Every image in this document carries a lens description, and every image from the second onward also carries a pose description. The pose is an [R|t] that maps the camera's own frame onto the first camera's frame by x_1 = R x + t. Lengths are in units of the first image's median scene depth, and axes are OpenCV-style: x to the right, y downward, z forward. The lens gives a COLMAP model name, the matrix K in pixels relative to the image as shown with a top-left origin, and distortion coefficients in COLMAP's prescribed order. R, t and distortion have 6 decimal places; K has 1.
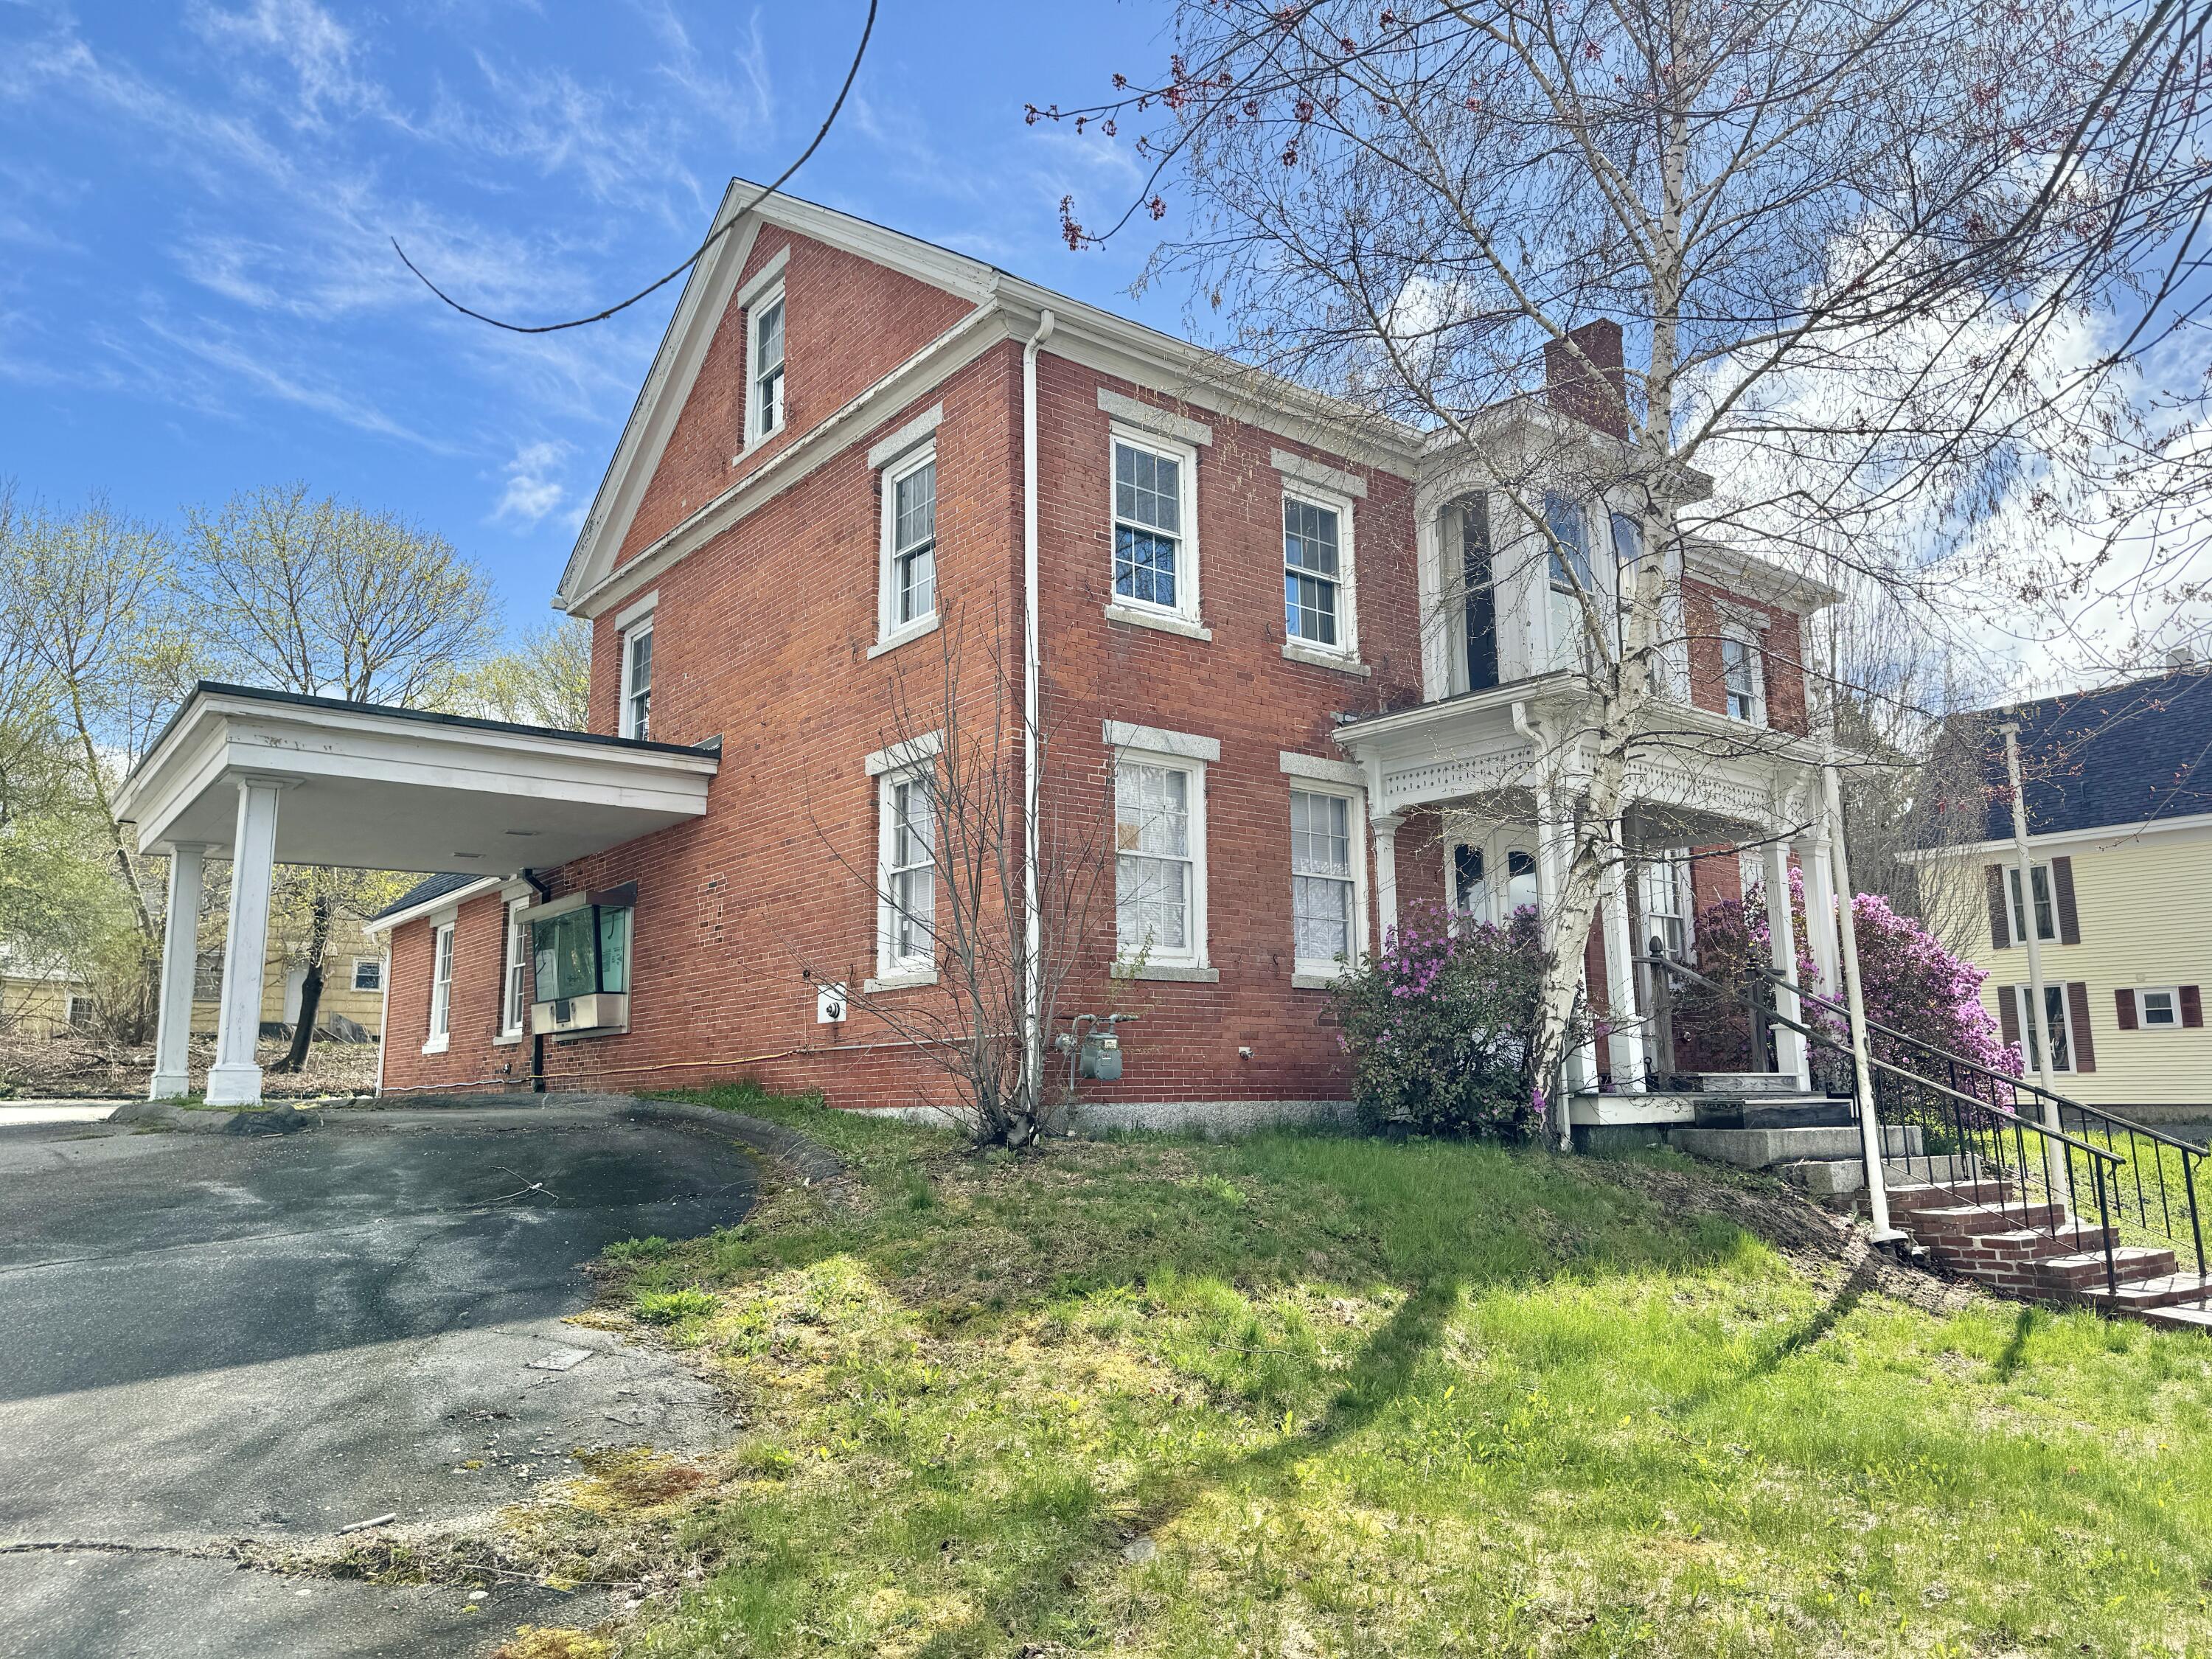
lens RADIAL K [[1547.7, 0, 1106.0], [0, 1547.7, 829.5], [0, 0, 1]] dist [0.125914, -0.191684]
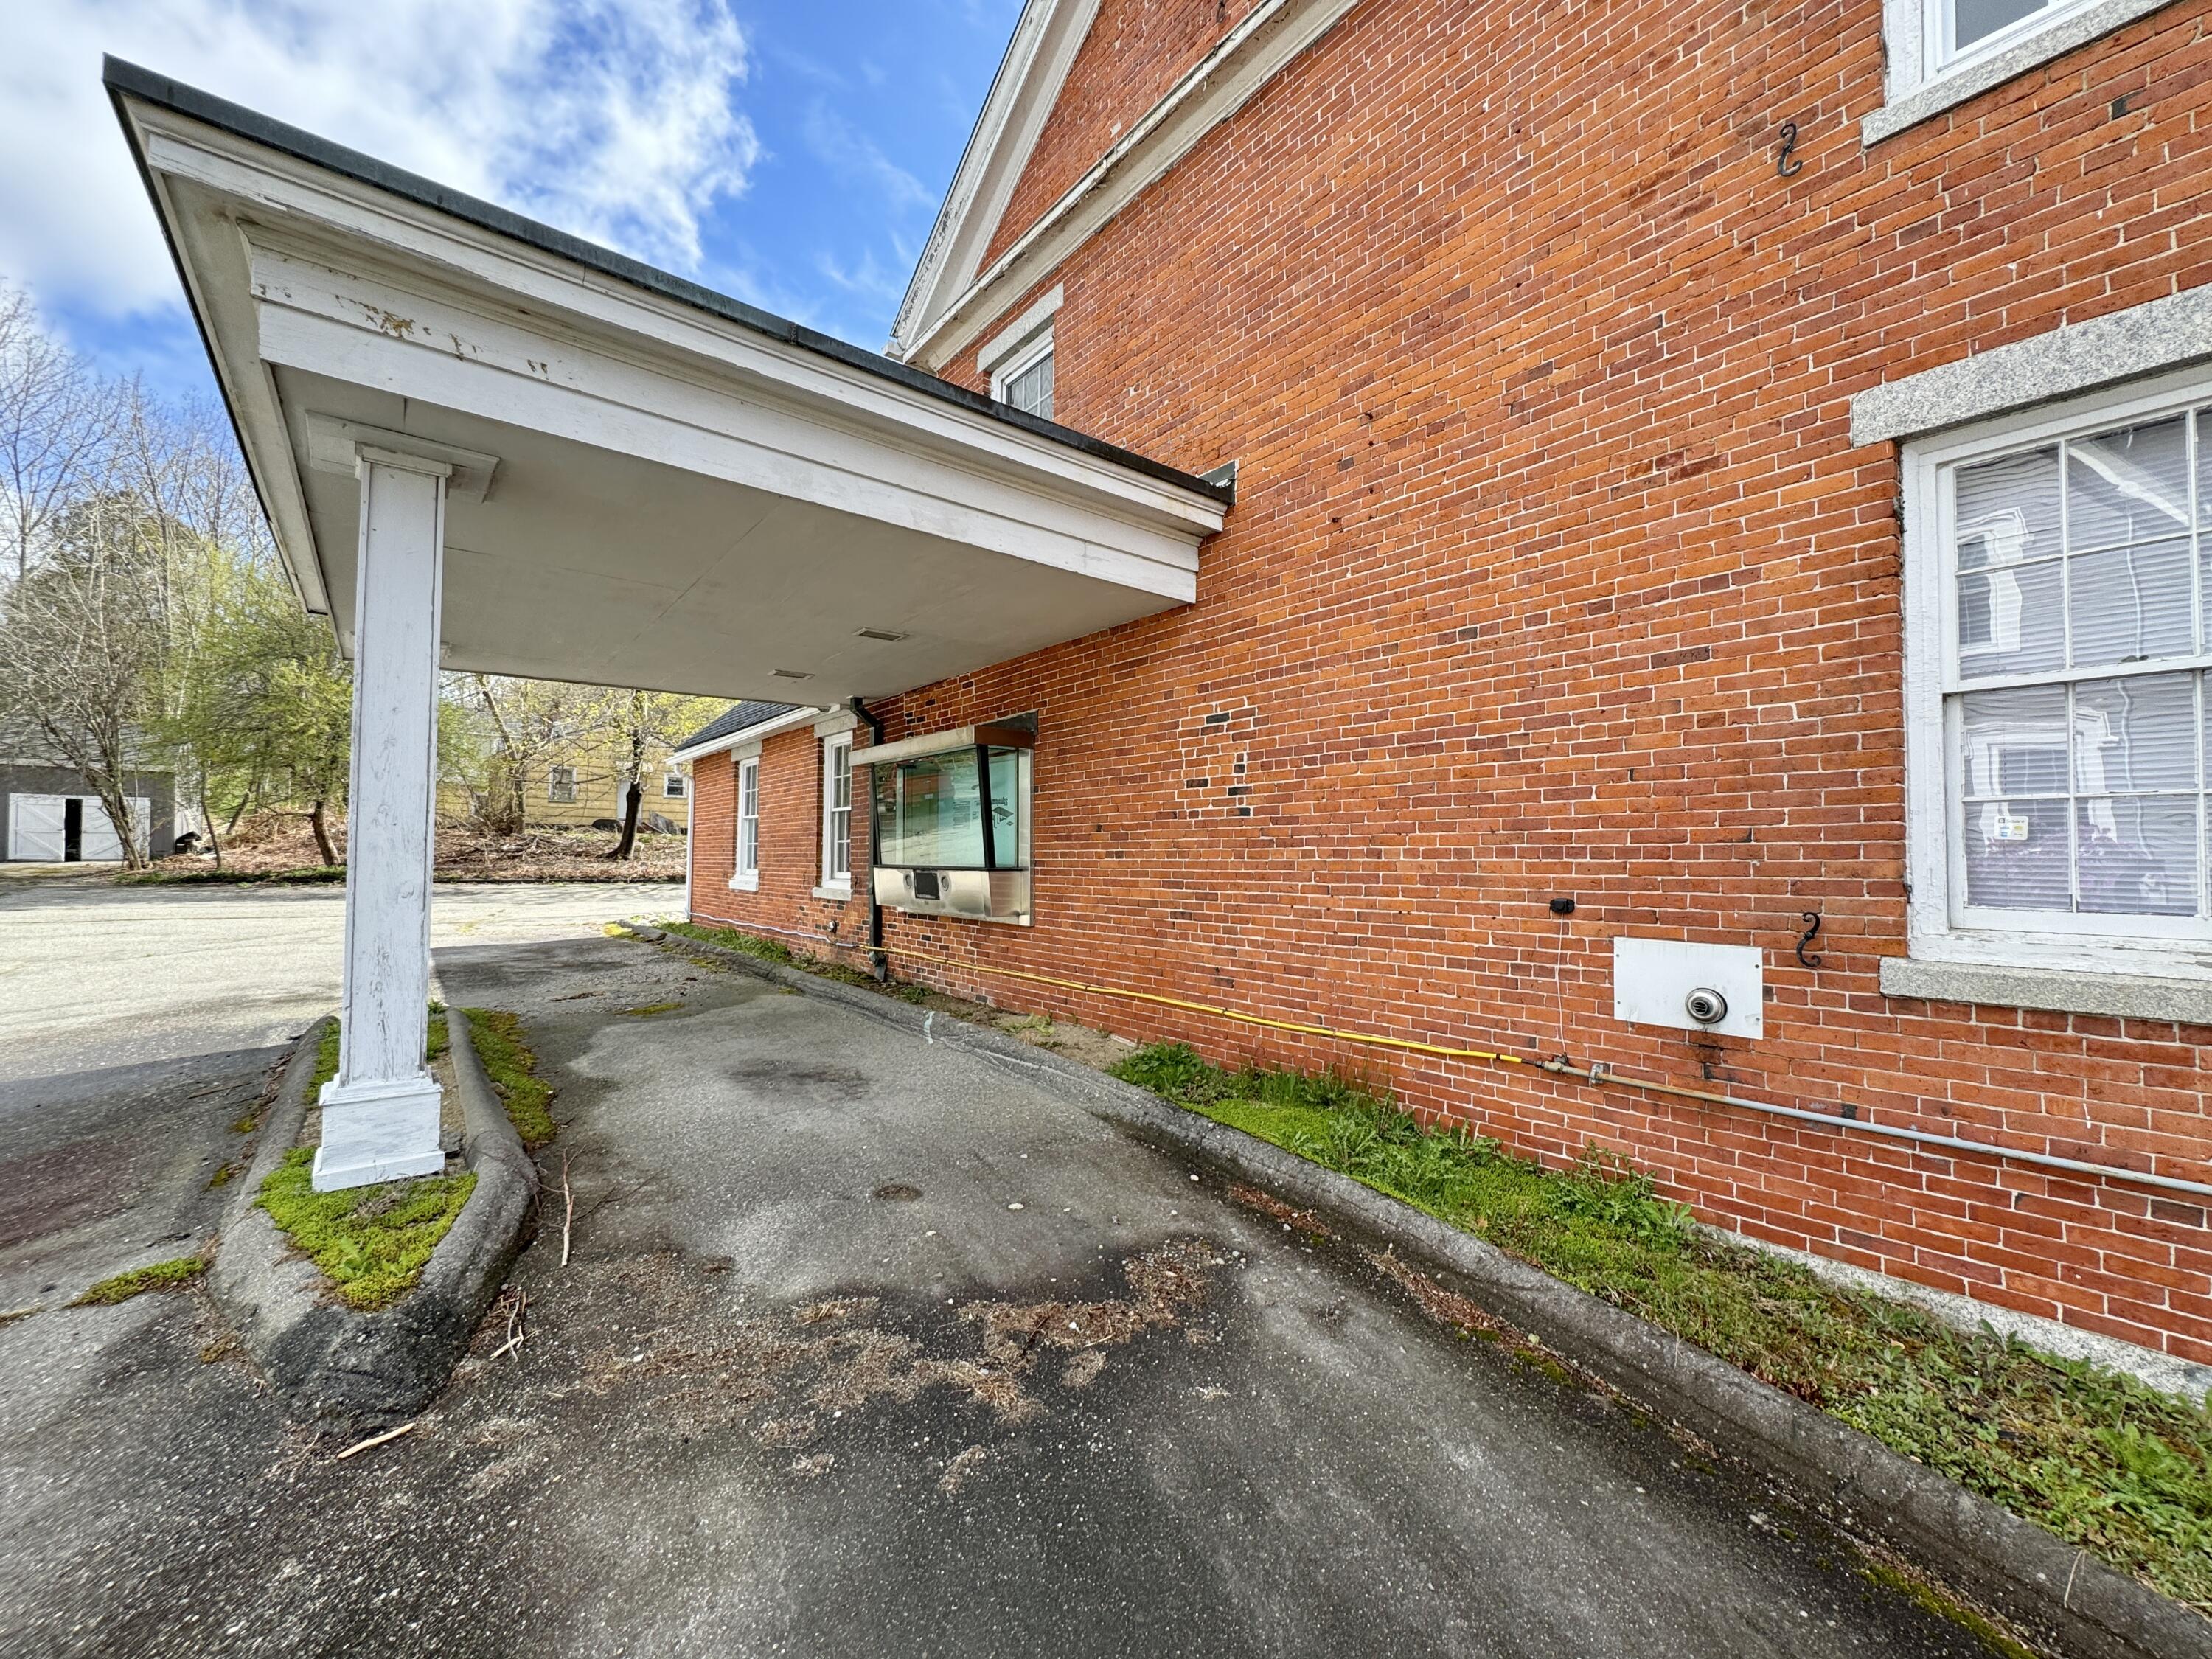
lens RADIAL K [[878.9, 0, 1109.5], [0, 878.9, 833.3], [0, 0, 1]] dist [-0.003554, 0.000039]
pose [[0.999600, 0.017579, 0.022145, -0.233160], [-0.020672, 0.988735, 0.148242, 0.023340], [-0.019290, -0.148640, 0.988703, 0.508079]]
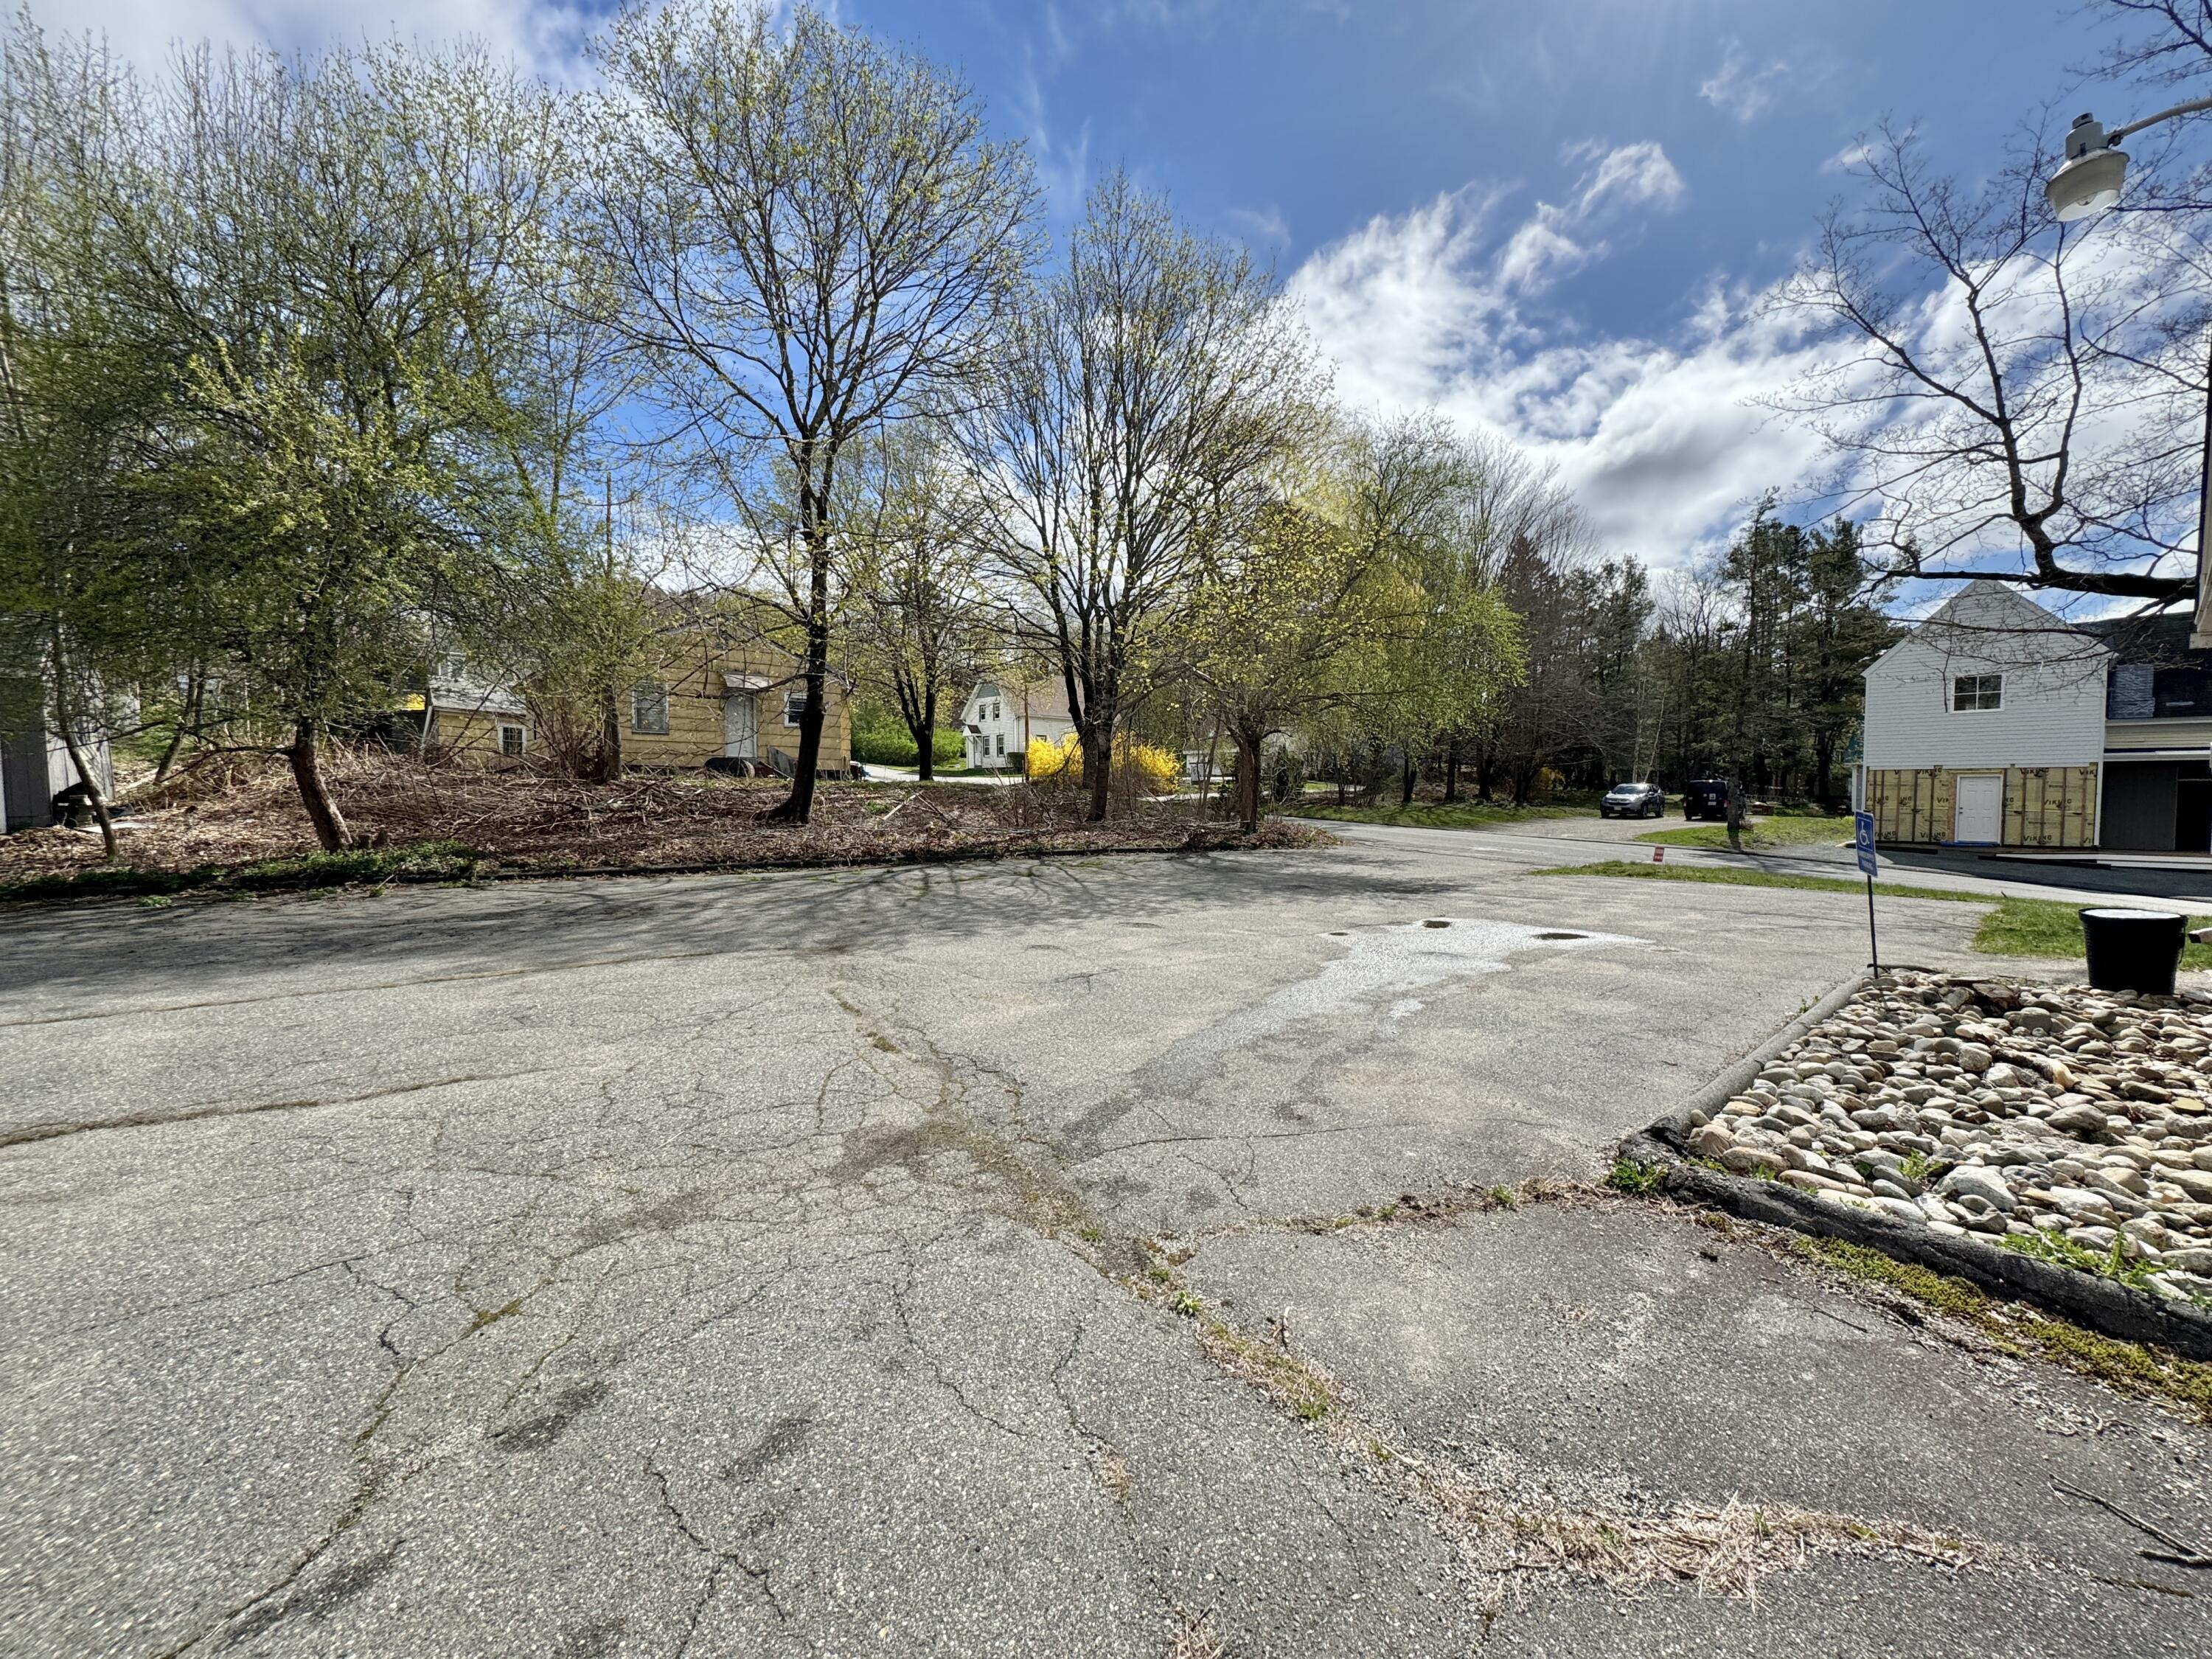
lens RADIAL K [[878.9, 0, 1109.5], [0, 878.9, 833.3], [0, 0, 1]] dist [-0.003554, 0.000039]
pose [[0.999155, 0.008401, 0.040231, -0.766885], [-0.016954, 0.975971, 0.217238, 0.115818], [-0.037439, -0.217736, 0.975289, 1.105814]]
